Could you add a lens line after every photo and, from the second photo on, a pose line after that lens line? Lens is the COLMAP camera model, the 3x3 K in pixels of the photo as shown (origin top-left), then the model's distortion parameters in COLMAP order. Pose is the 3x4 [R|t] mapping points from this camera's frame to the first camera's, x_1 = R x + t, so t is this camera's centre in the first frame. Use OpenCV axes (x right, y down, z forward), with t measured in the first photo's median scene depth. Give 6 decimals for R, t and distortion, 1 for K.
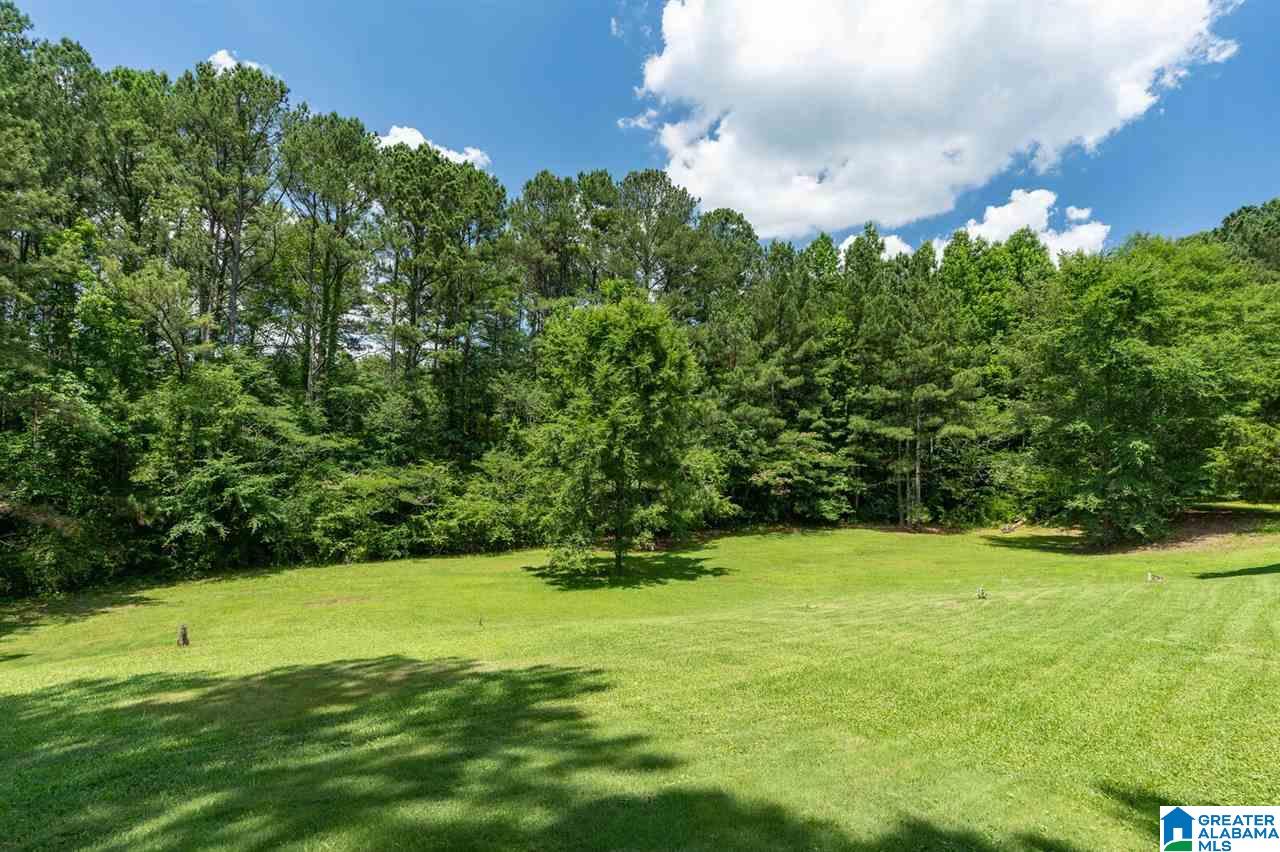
lens RADIAL K [[627.7, 0, 640.2], [0, 627.7, 426.2], [0, 0, 1]] dist [0.003479, 0.001500]
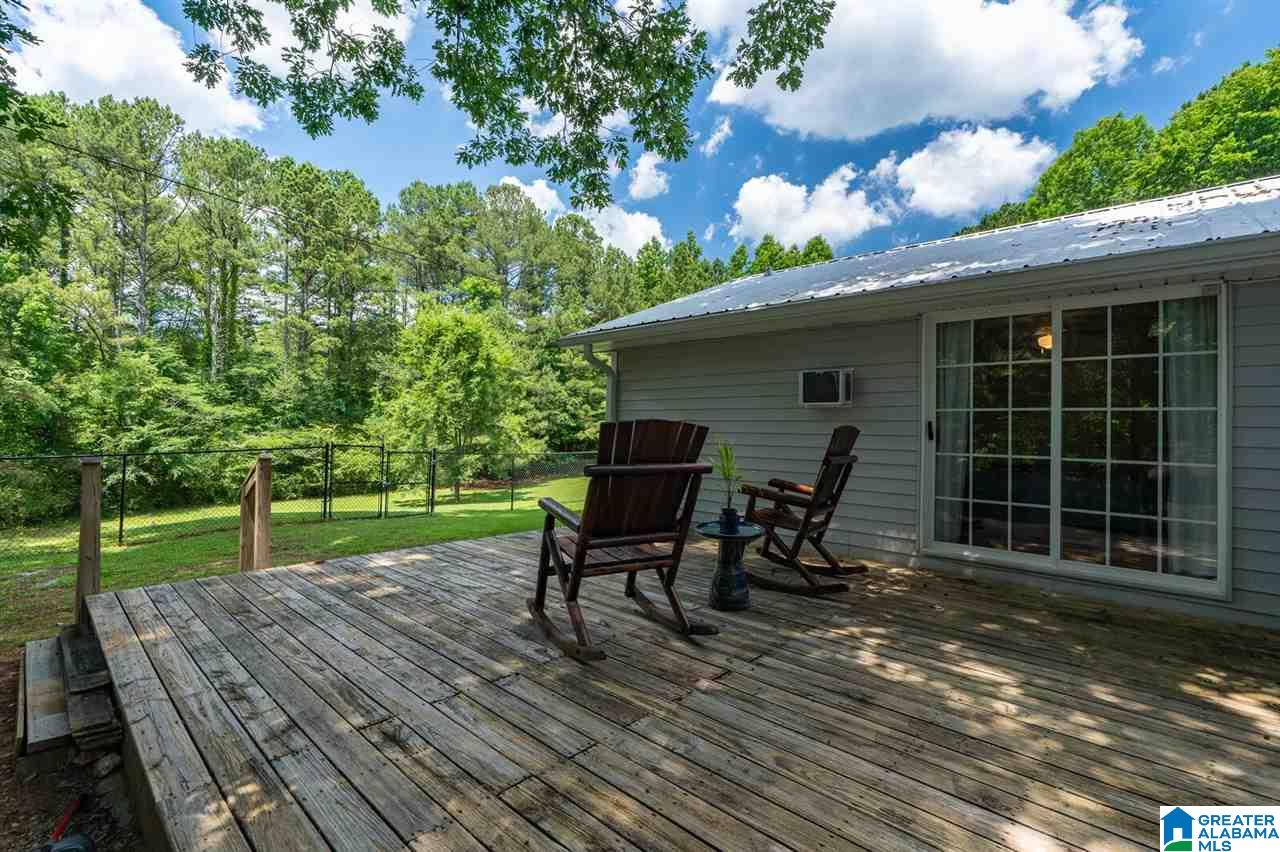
lens RADIAL K [[591.0, 0, 640.0], [0, 591.0, 423.3], [0, 0, 1]] dist [0.002162, -0.001128]
pose [[0.989240, -0.011481, 0.145848, 0.159913], [0.002437, 0.998071, 0.062036, -0.023772], [-0.146279, -0.061013, 0.987360, -0.333033]]
